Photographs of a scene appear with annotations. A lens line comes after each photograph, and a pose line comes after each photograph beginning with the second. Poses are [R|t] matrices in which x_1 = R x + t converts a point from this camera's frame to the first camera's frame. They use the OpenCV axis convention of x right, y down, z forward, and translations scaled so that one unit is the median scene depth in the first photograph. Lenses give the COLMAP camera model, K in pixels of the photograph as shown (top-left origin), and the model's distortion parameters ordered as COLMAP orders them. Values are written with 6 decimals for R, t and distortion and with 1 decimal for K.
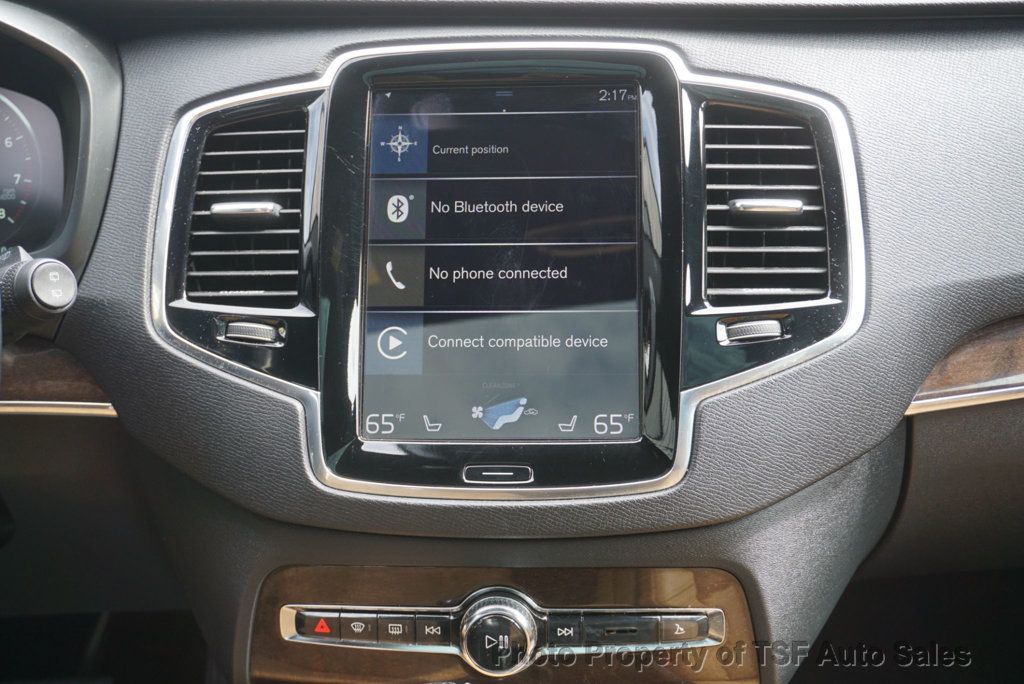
lens RADIAL K [[1364.8, 0, 508.3], [0, 1364.8, 349.3], [0, 0, 1]] dist [-0.018667, 0.000000]
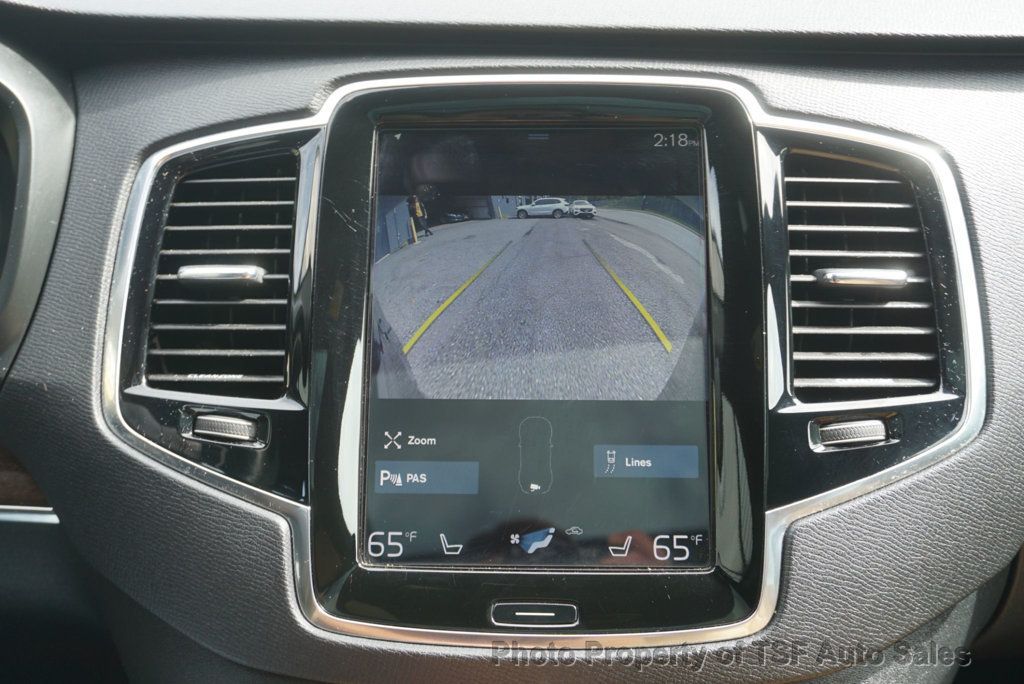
lens RADIAL K [[1122.6, 0, 516.5], [0, 1122.6, 344.5], [0, 0, 1]] dist [-0.004497, 0.000000]
pose [[0.999428, 0.007733, 0.032919, -0.038873], [-0.007228, 0.999855, -0.015433, -0.052059], [-0.033033, 0.015186, 0.999339, 0.330044]]
